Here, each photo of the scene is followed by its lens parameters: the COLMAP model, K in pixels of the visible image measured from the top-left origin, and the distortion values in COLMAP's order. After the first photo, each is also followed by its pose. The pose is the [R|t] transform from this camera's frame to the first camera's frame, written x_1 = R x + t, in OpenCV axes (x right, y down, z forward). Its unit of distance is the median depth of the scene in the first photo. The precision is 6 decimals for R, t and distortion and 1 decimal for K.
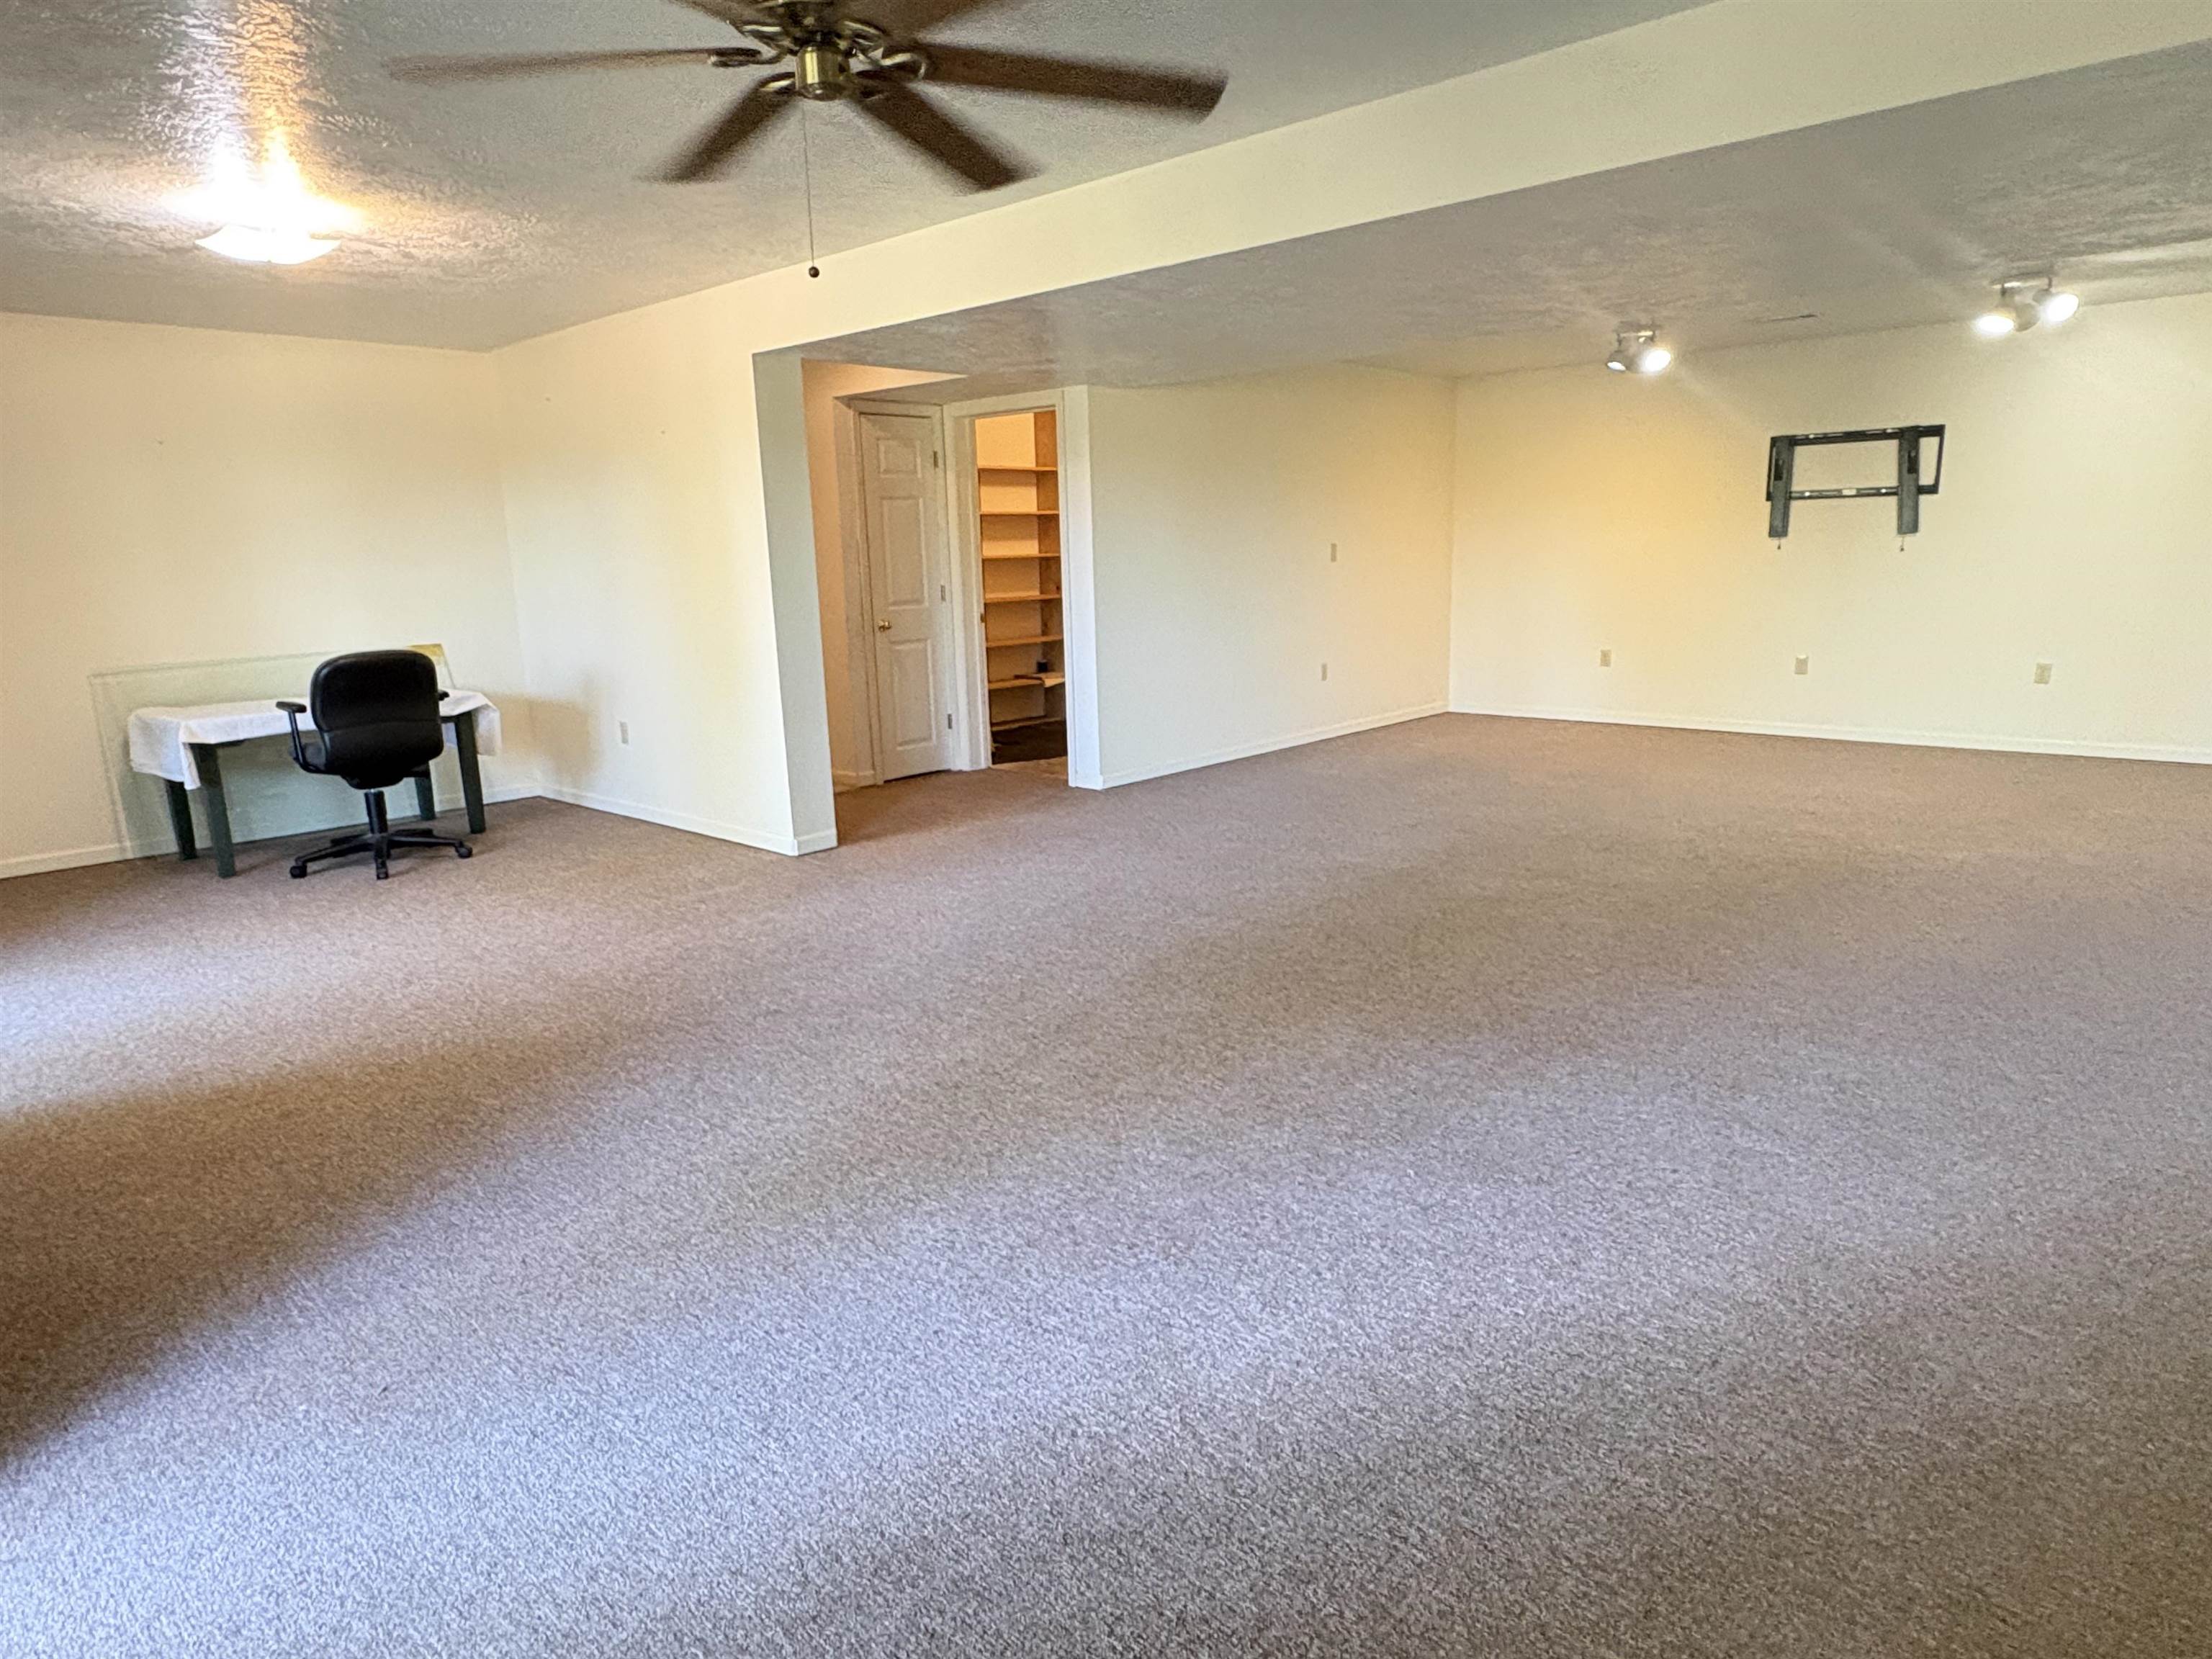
lens RADIAL K [[1323.3, 0, 1093.1], [0, 1323.3, 833.7], [0, 0, 1]] dist [-0.002870, 0.004284]
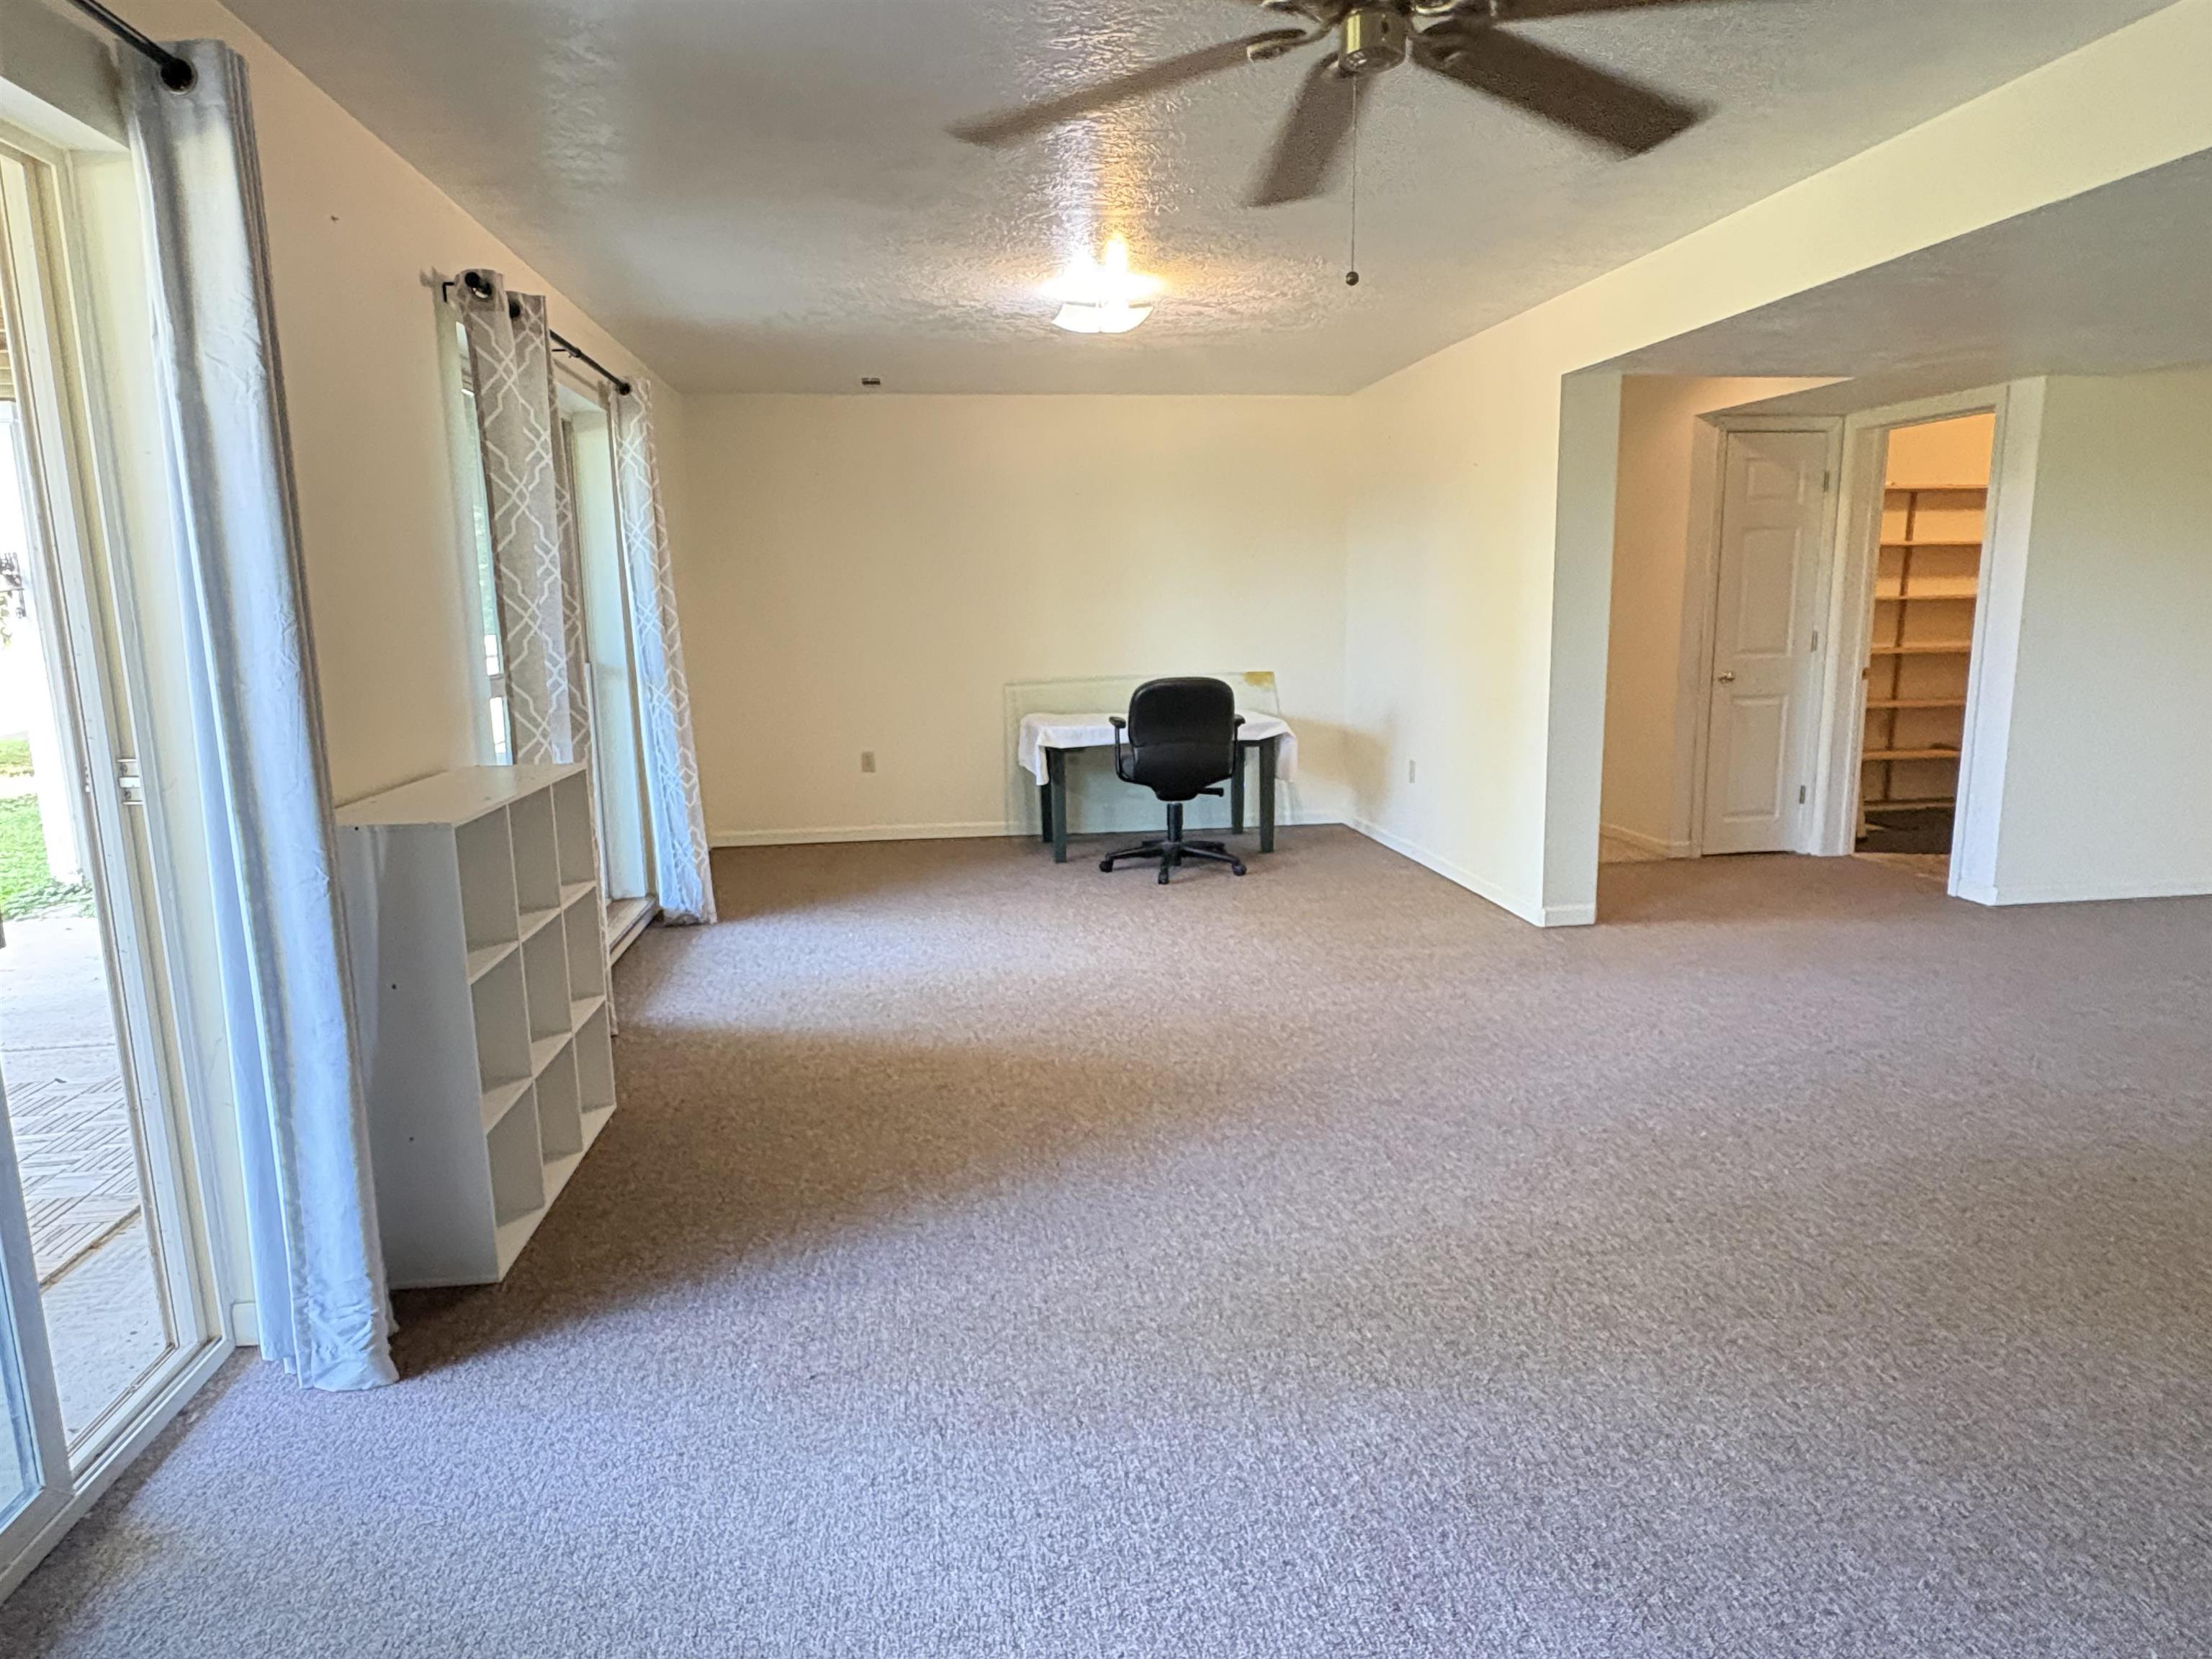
lens RADIAL K [[1323.3, 0, 1097.3], [0, 1323.3, 836.6], [0, 0, 1]] dist [-0.002870, 0.004284]
pose [[0.772507, 0.128093, -0.621953, 0.114124], [-0.139996, 0.989699, 0.029946, -0.035019], [0.619382, 0.063937, 0.782482, 0.124682]]
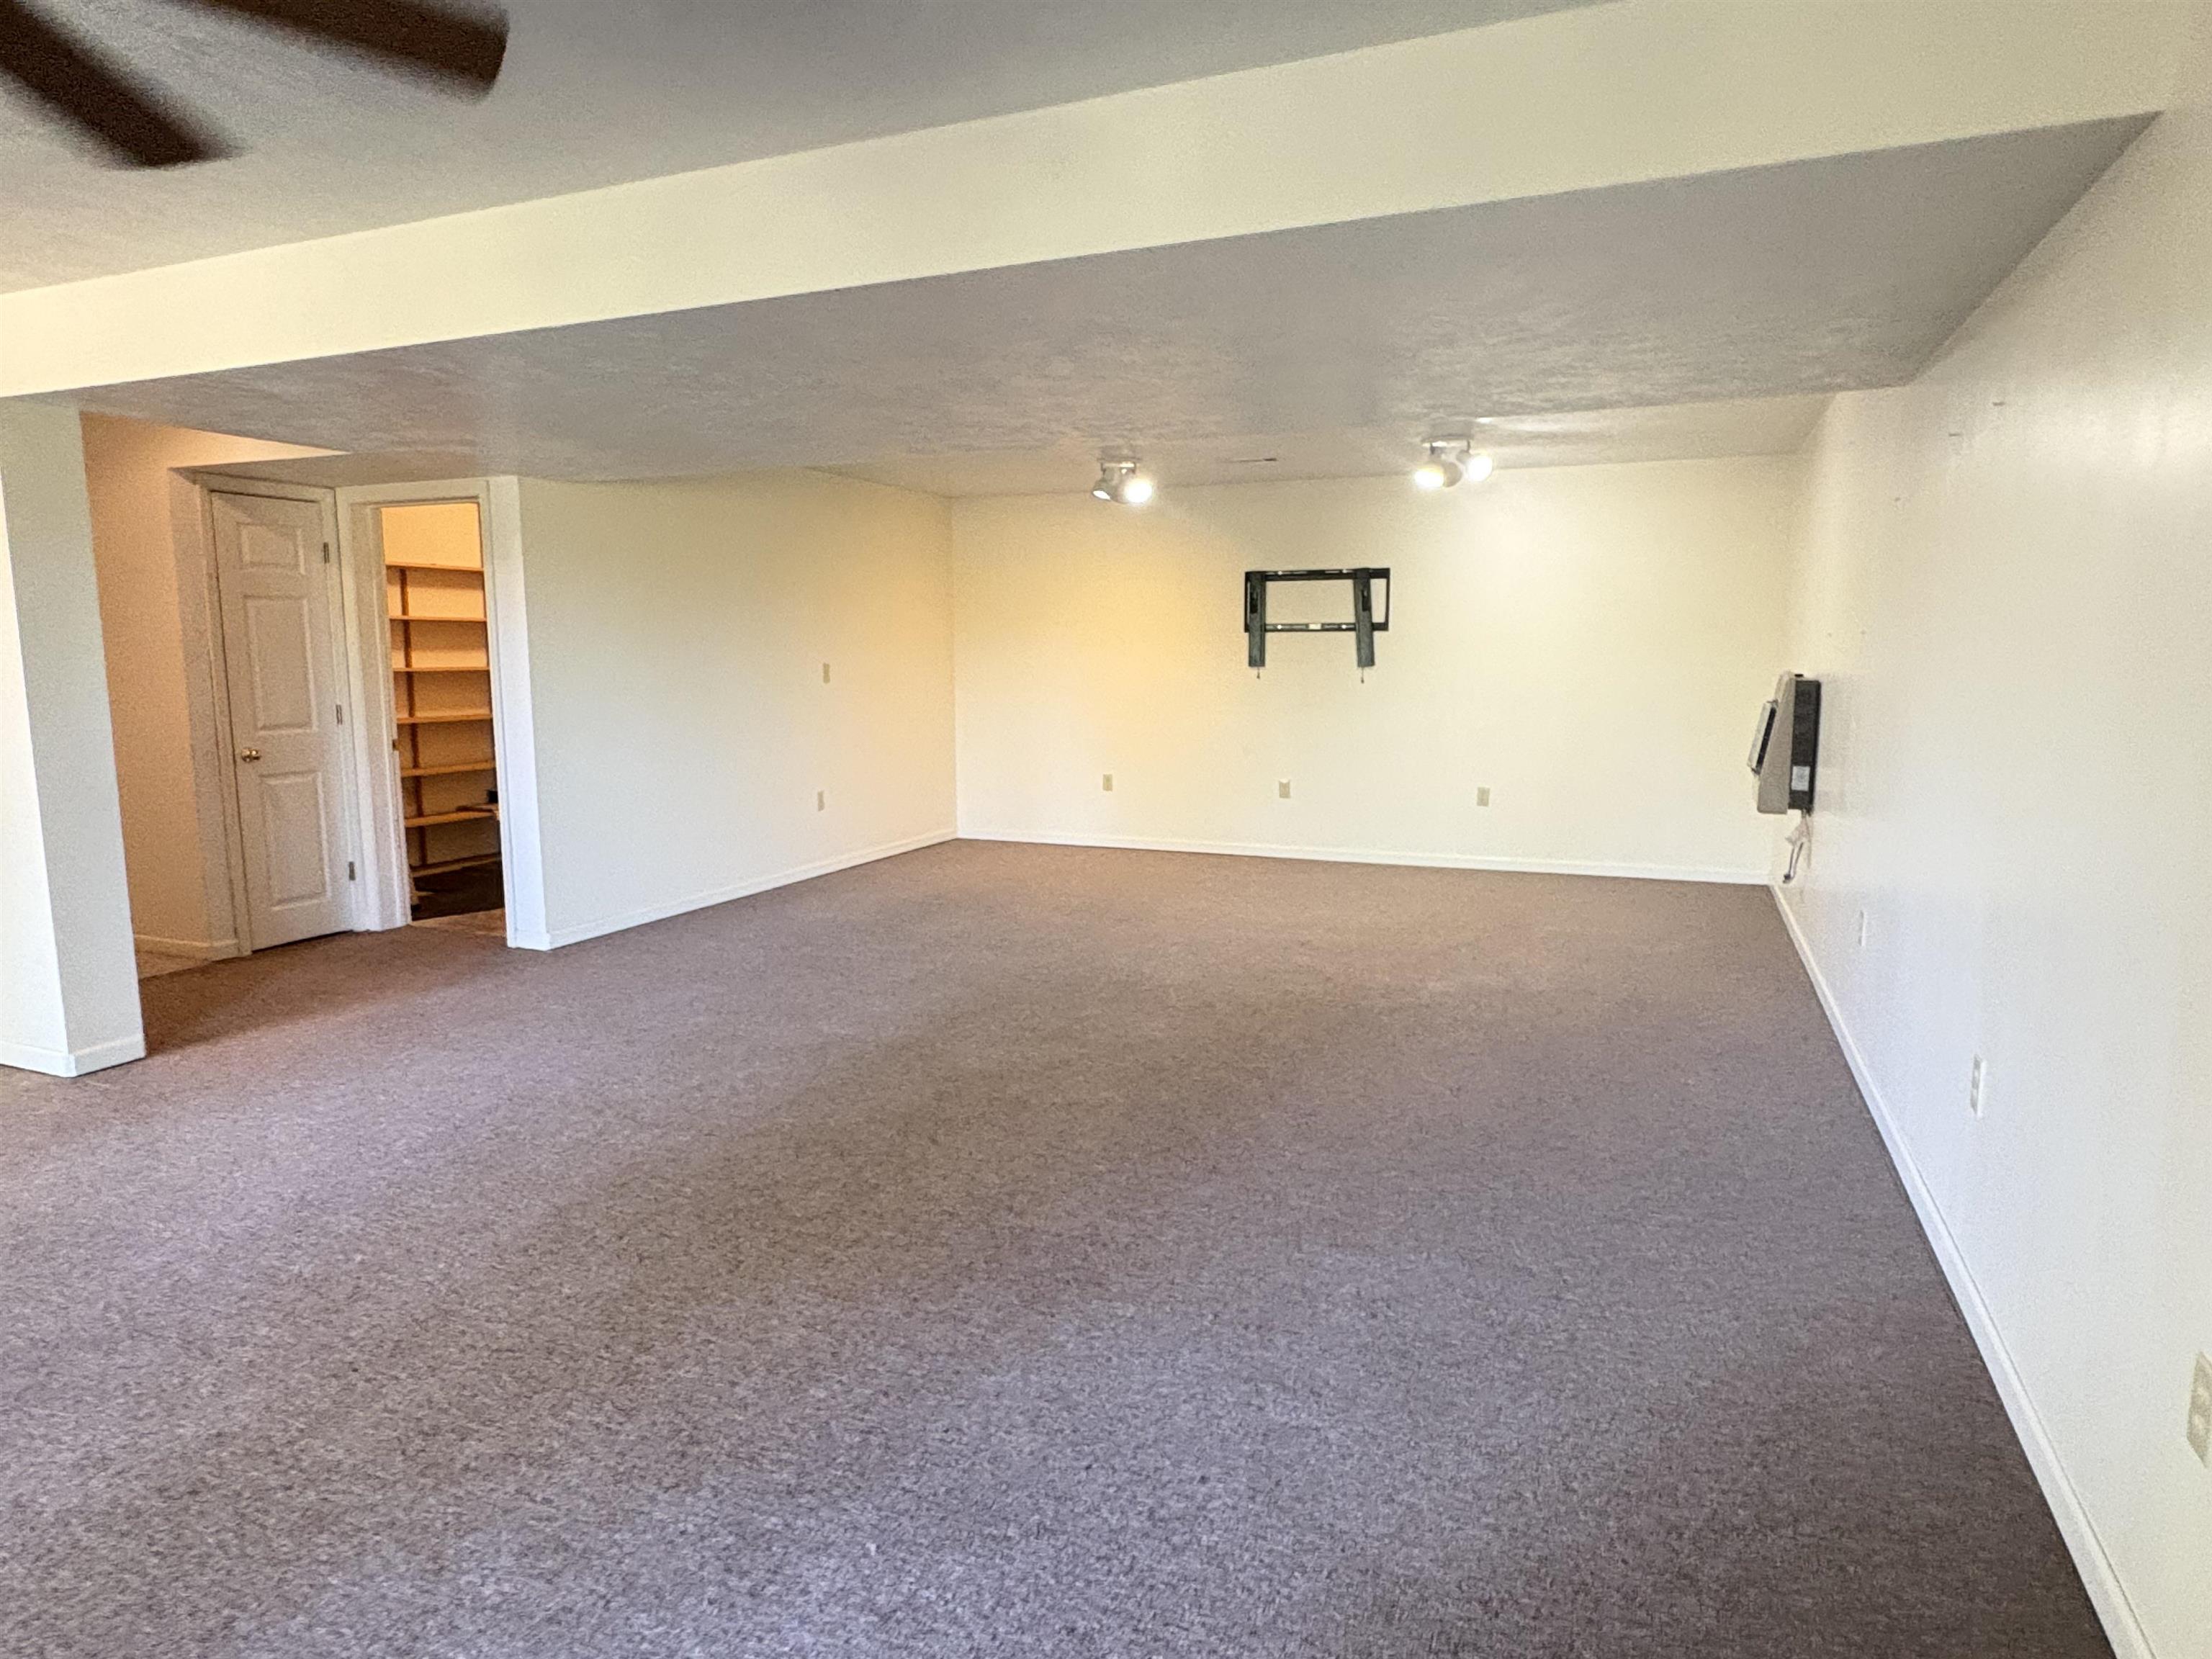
lens RADIAL K [[1323.3, 0, 1093.8], [0, 1323.3, 818.9], [0, 0, 1]] dist [-0.002870, 0.004284]
pose [[0.938950, -0.019036, 0.343528, 0.065963], [0.050586, 0.995255, -0.083112, -0.042959], [-0.340316, 0.095416, 0.935458, 0.142016]]
